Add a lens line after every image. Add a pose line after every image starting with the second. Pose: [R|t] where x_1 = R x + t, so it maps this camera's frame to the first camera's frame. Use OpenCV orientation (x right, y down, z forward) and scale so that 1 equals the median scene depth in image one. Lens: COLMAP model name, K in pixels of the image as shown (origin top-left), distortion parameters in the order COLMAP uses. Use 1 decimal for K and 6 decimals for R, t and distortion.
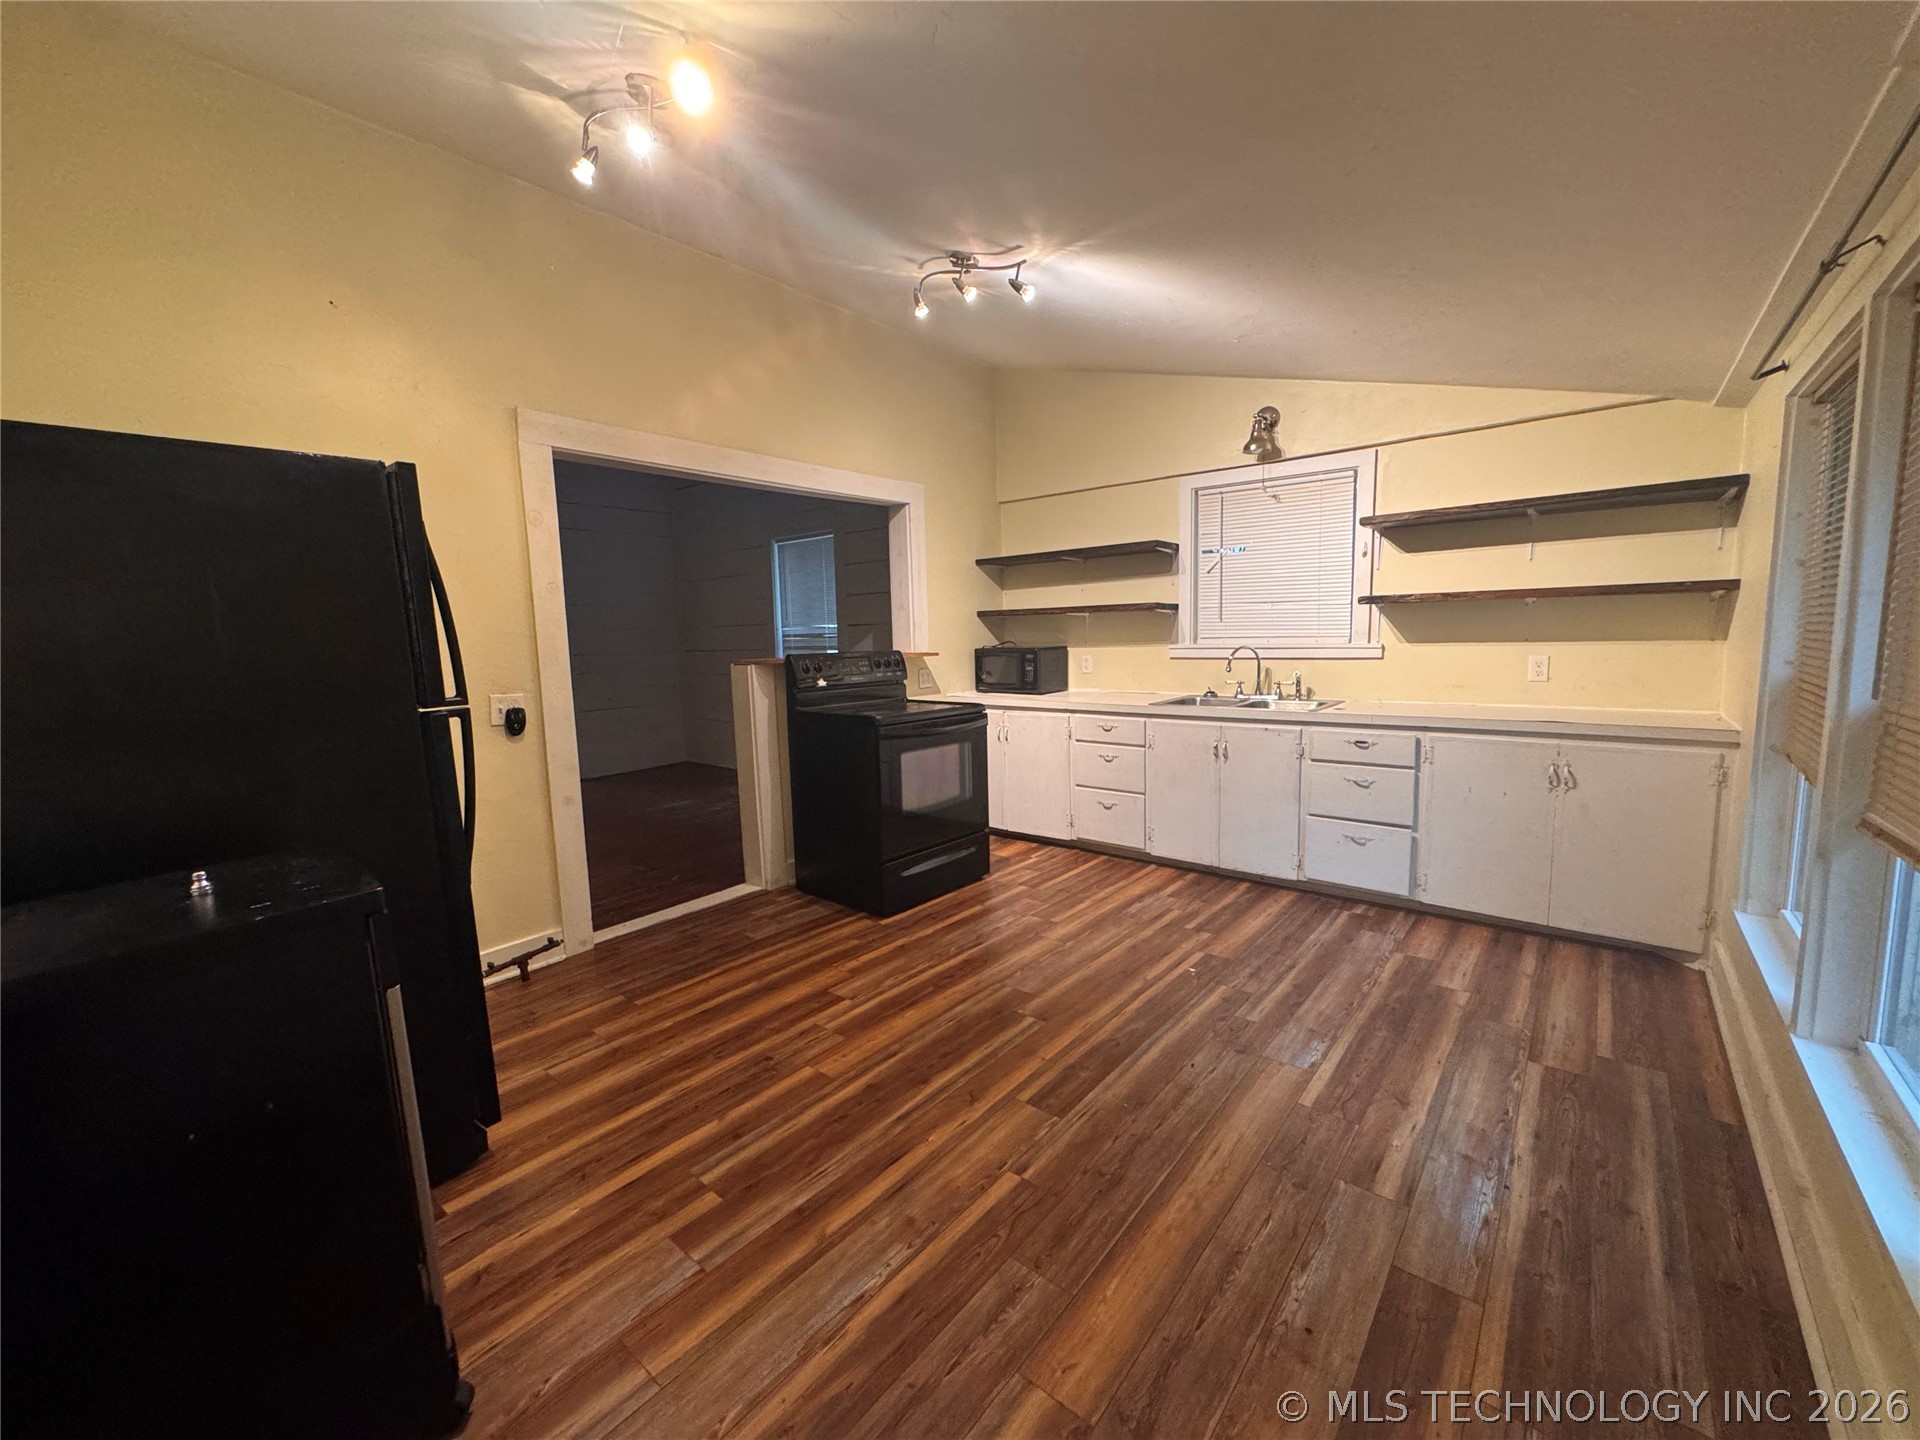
lens RADIAL K [[763.2, 0, 965.5], [0, 763.2, 721.8], [0, 0, 1]] dist [-0.001755, 0.000078]
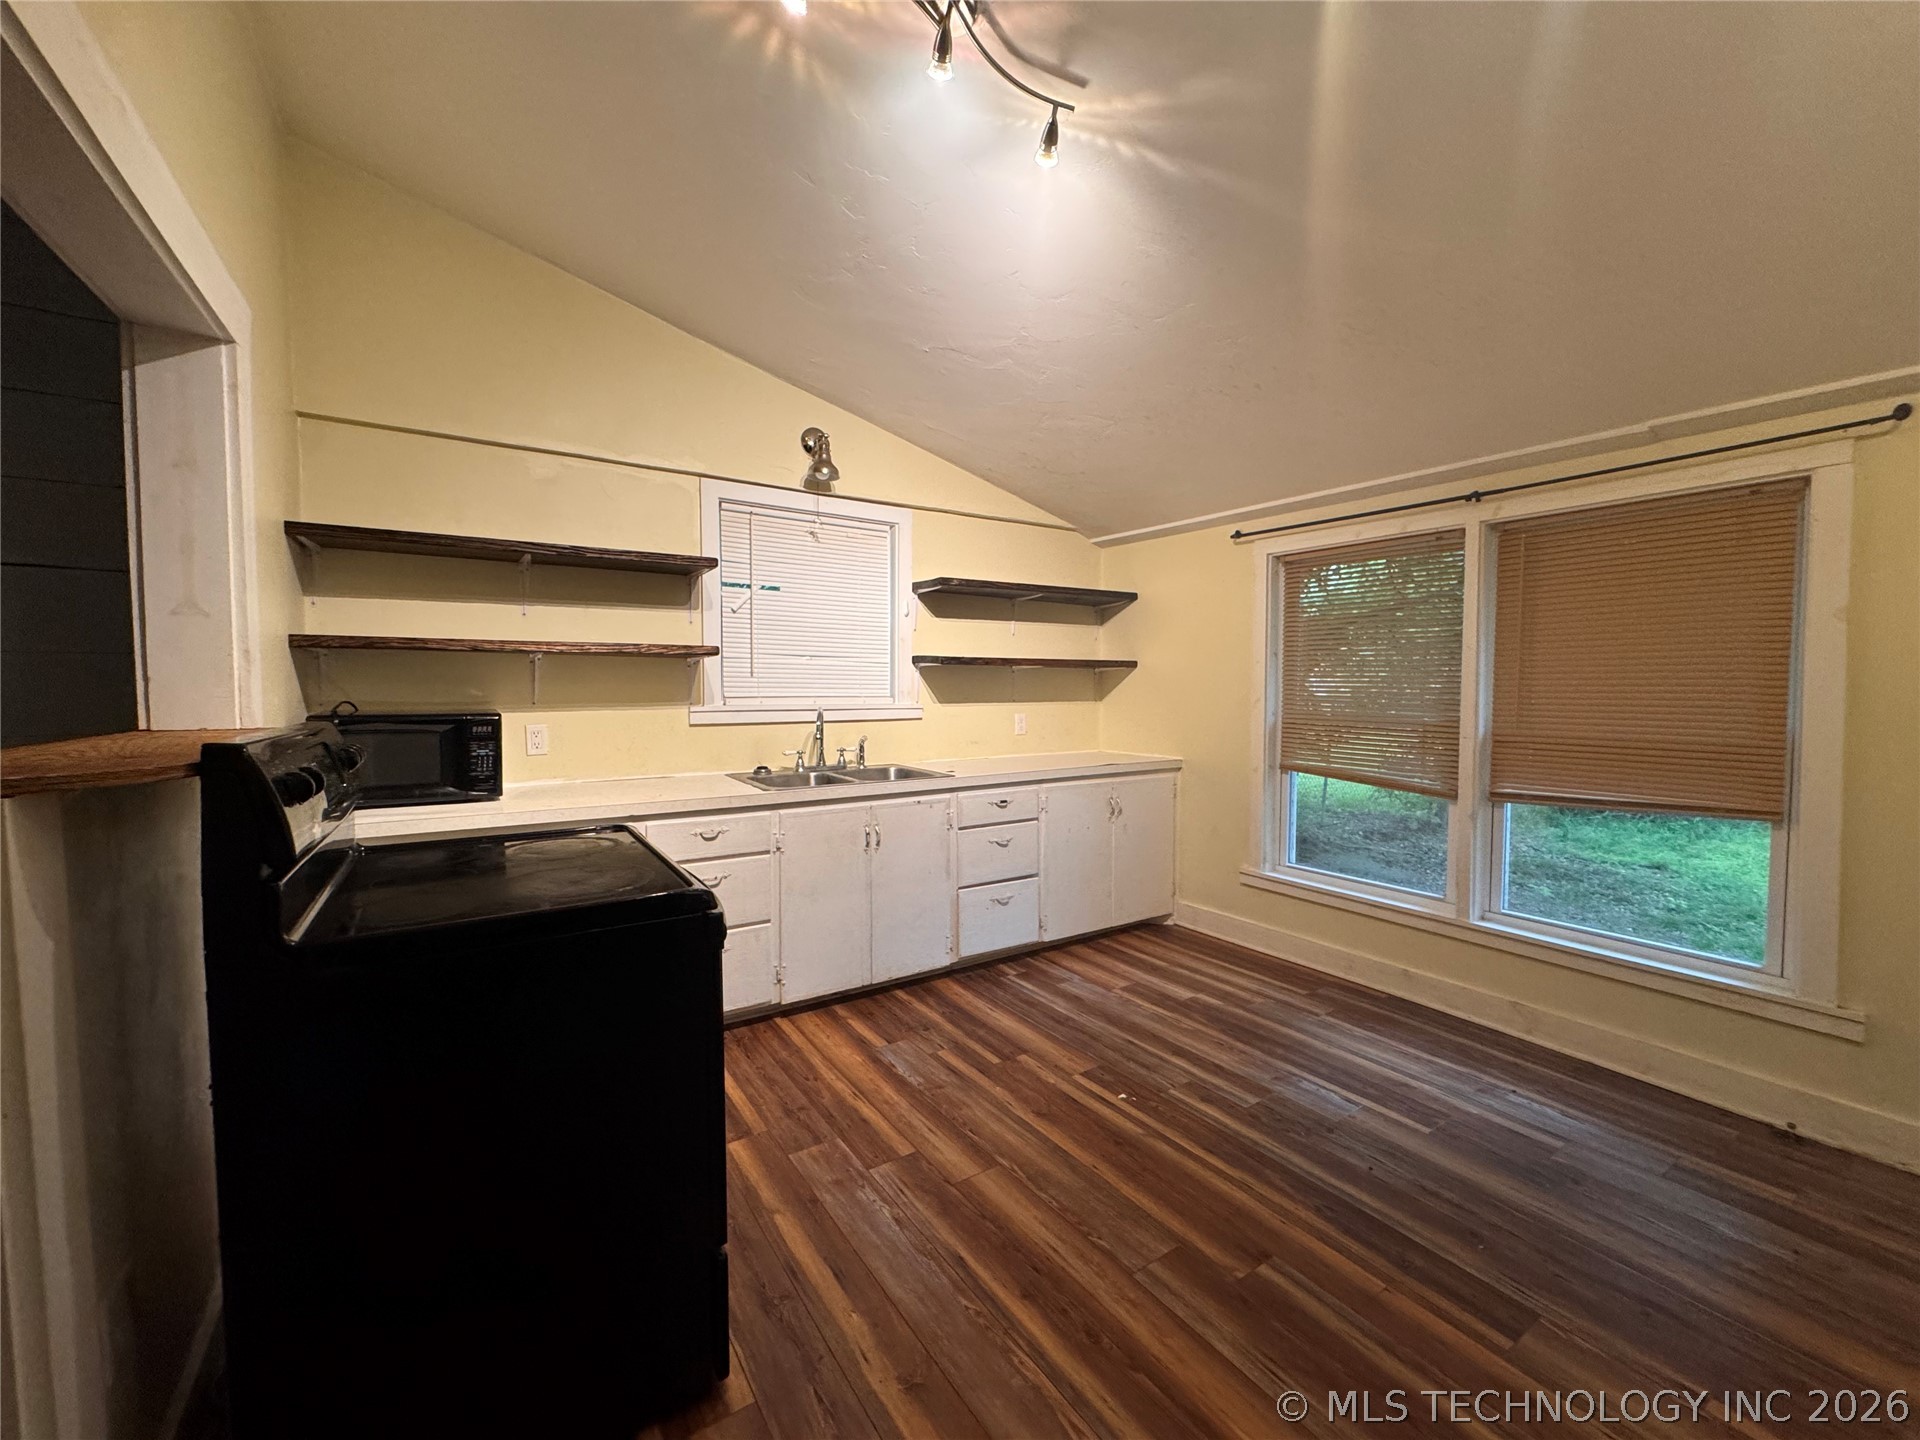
lens RADIAL K [[763.2, 0, 965.5], [0, 763.2, 721.8], [0, 0, 1]] dist [-0.001755, 0.000078]
pose [[0.293855, -0.023502, 0.955561, -0.446498], [0.099432, 0.995026, -0.006105, -0.075828], [-0.950664, 0.096807, 0.294730, 0.735168]]
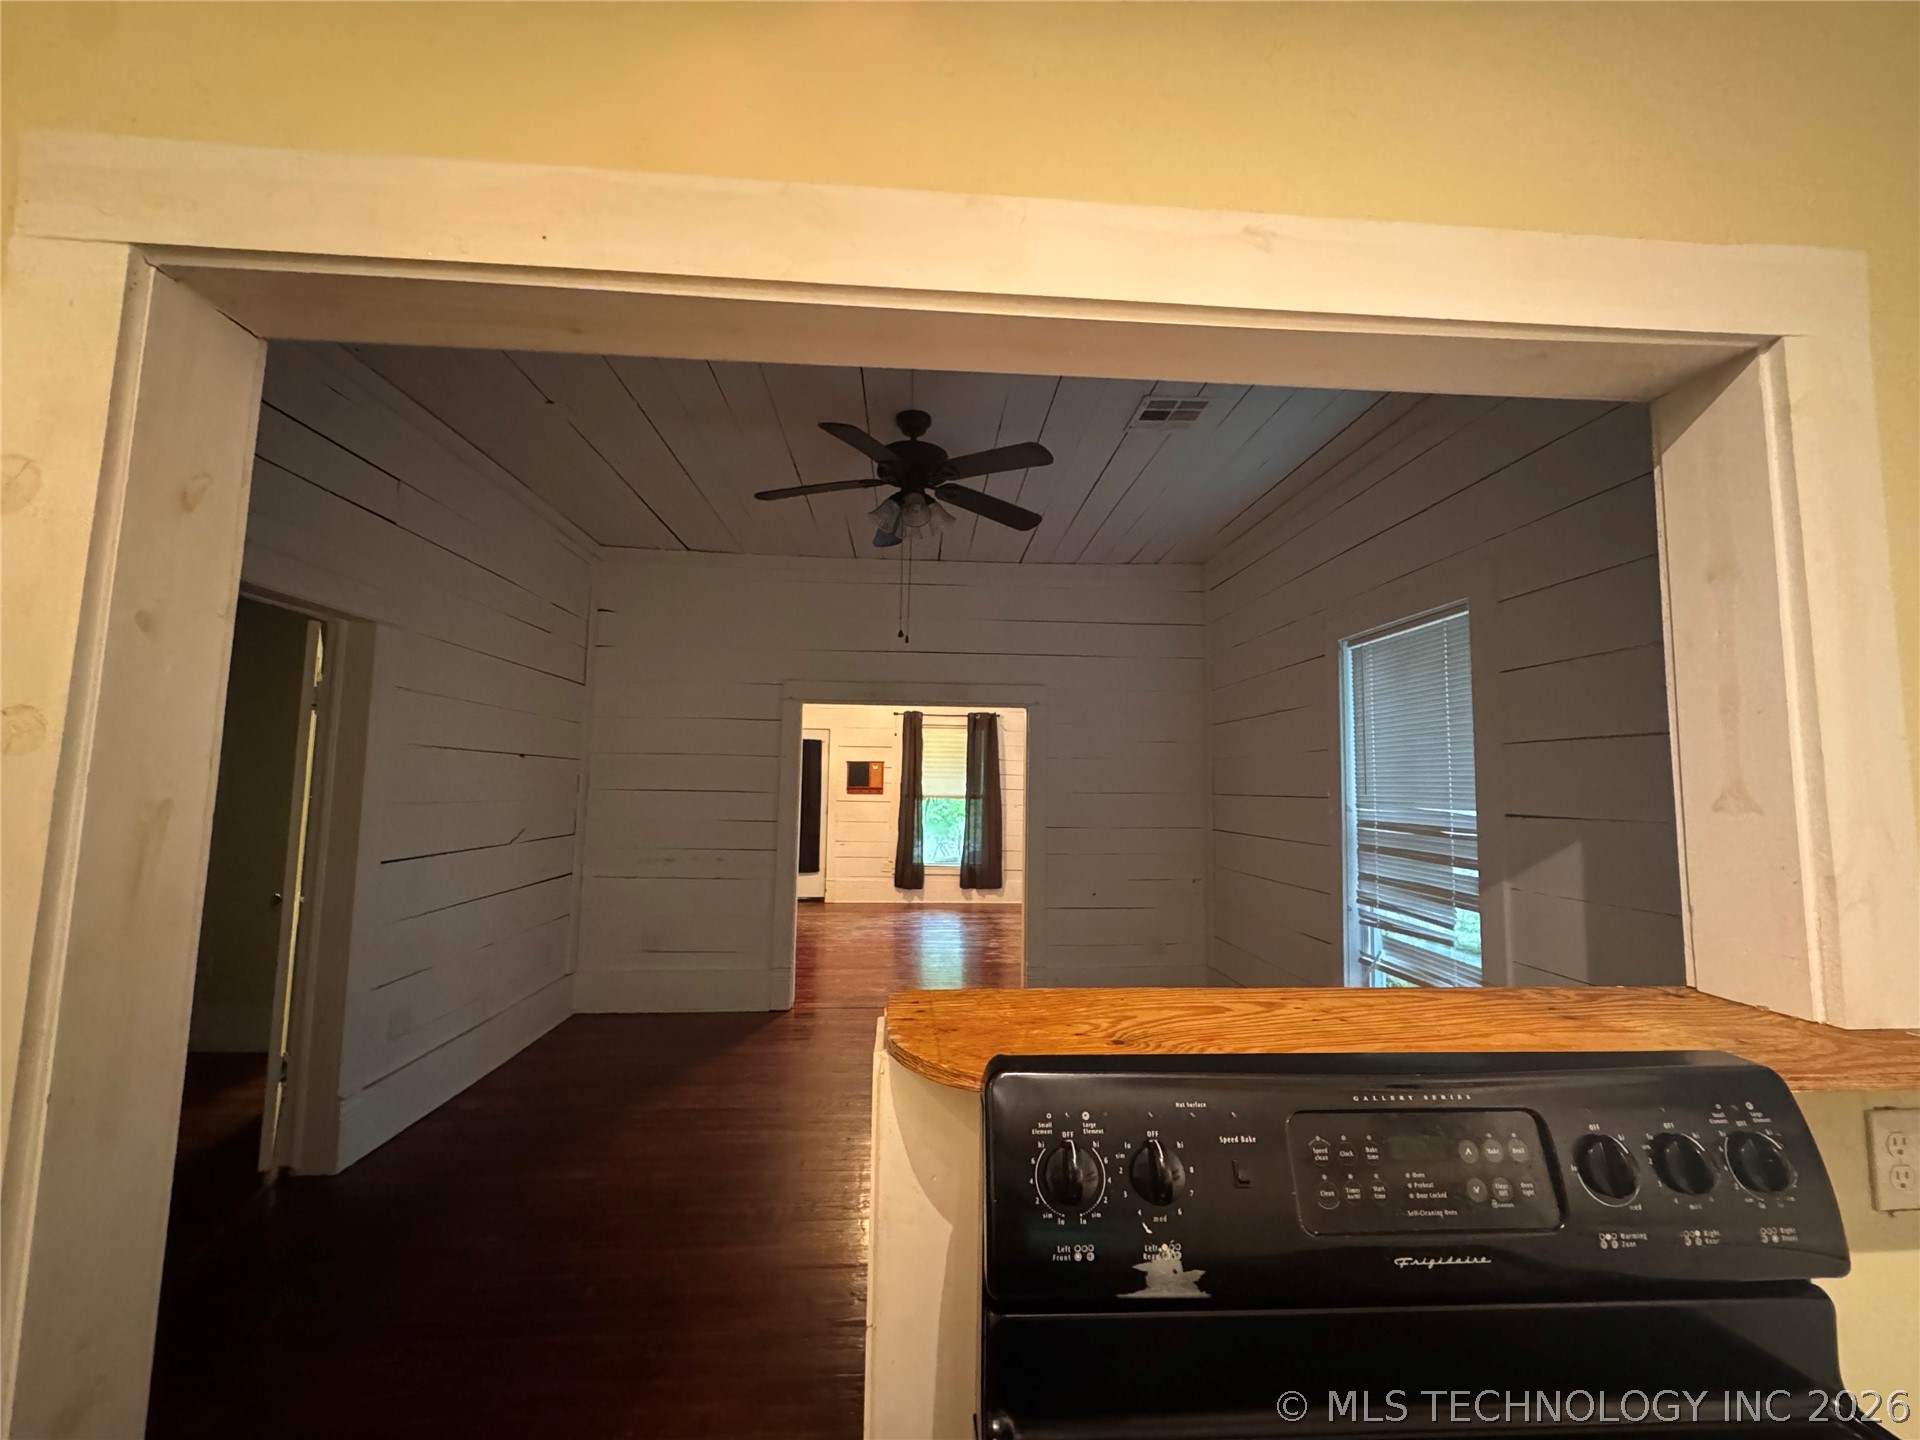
lens RADIAL K [[765.8, 0, 958.0], [0, 765.8, 717.9], [0, 0, 1]] dist [-0.000710, 0.000199]
pose [[0.687852, -0.026840, -0.725354, -0.105981], [-0.115431, 0.982554, -0.145819, -0.155623], [0.716613, 0.184030, 0.672754, 0.925195]]
